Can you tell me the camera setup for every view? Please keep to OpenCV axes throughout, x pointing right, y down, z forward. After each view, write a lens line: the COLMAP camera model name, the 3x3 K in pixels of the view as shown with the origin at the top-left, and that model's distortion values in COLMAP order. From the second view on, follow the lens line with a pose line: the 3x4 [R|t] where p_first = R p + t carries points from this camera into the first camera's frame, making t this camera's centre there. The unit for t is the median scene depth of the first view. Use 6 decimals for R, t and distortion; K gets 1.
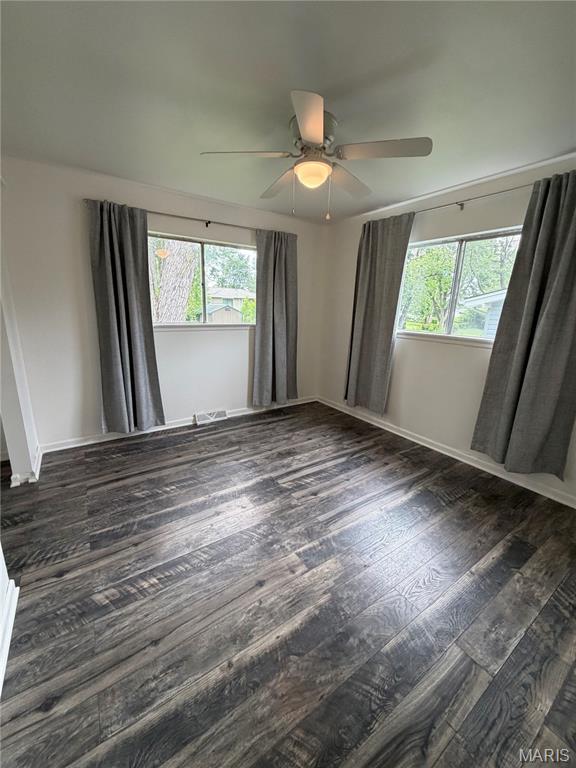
lens RADIAL K [[306.4, 0, 286.2], [0, 306.4, 380.8], [0, 0, 1]] dist [-0.000600, 0.000151]
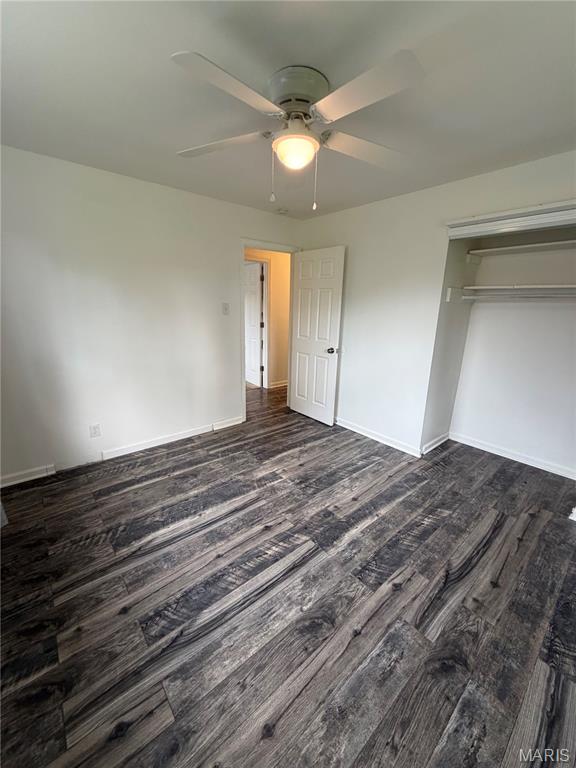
lens RADIAL K [[306.4, 0, 286.2], [0, 306.4, 380.8], [0, 0, 1]] dist [-0.000600, 0.000151]
pose [[-0.993070, -0.025448, -0.114732, 0.143526], [-0.076997, 0.878441, 0.471607, -0.395798], [0.088784, 0.477173, -0.874313, 1.505299]]
